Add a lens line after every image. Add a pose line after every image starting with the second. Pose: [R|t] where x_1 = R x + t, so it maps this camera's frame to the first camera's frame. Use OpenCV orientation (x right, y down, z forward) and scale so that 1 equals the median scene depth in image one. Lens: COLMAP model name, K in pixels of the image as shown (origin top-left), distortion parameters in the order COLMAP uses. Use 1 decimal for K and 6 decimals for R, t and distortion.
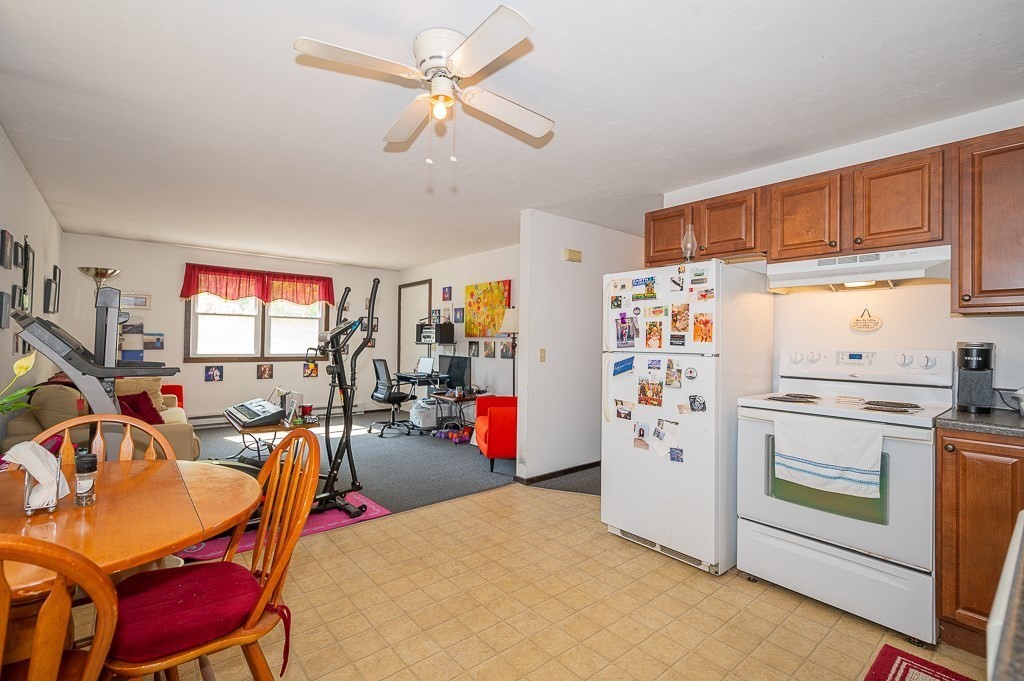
lens RADIAL K [[451.6, 0, 512.0], [0, 451.6, 340.5], [0, 0, 1]] dist [-0.001550, -0.000293]
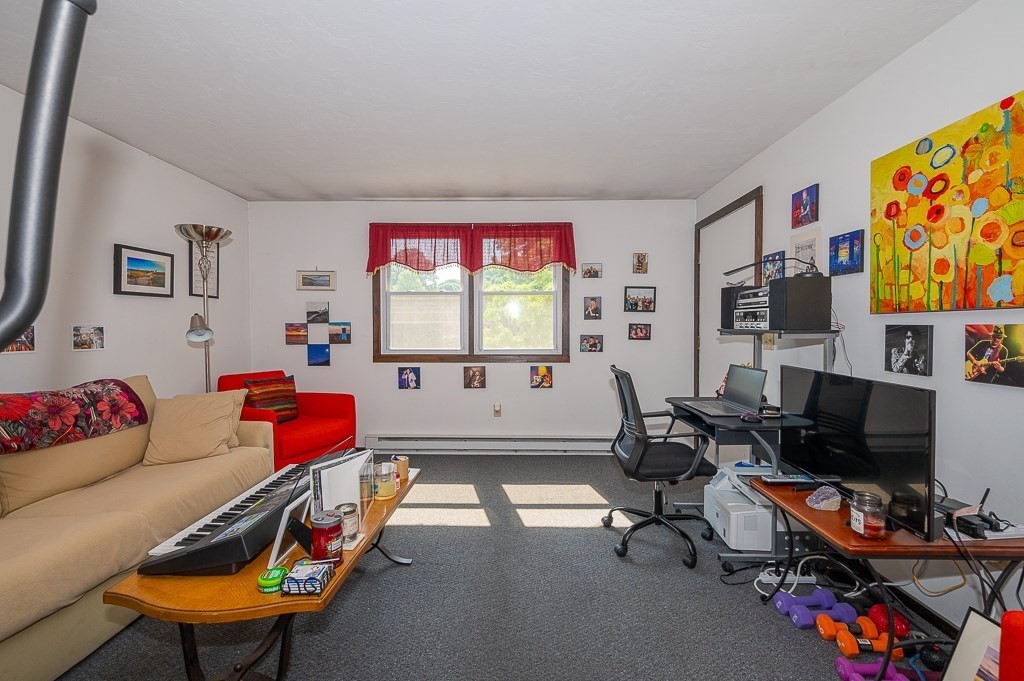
lens RADIAL K [[433.9, 0, 508.5], [0, 433.9, 335.8], [0, 0, 1]] dist [-0.000598, 0.000001]
pose [[0.745315, -0.002016, -0.666709, -0.089141], [0.013438, 0.999838, 0.012000, 0.001655], [0.666577, -0.017903, 0.745222, 0.572021]]
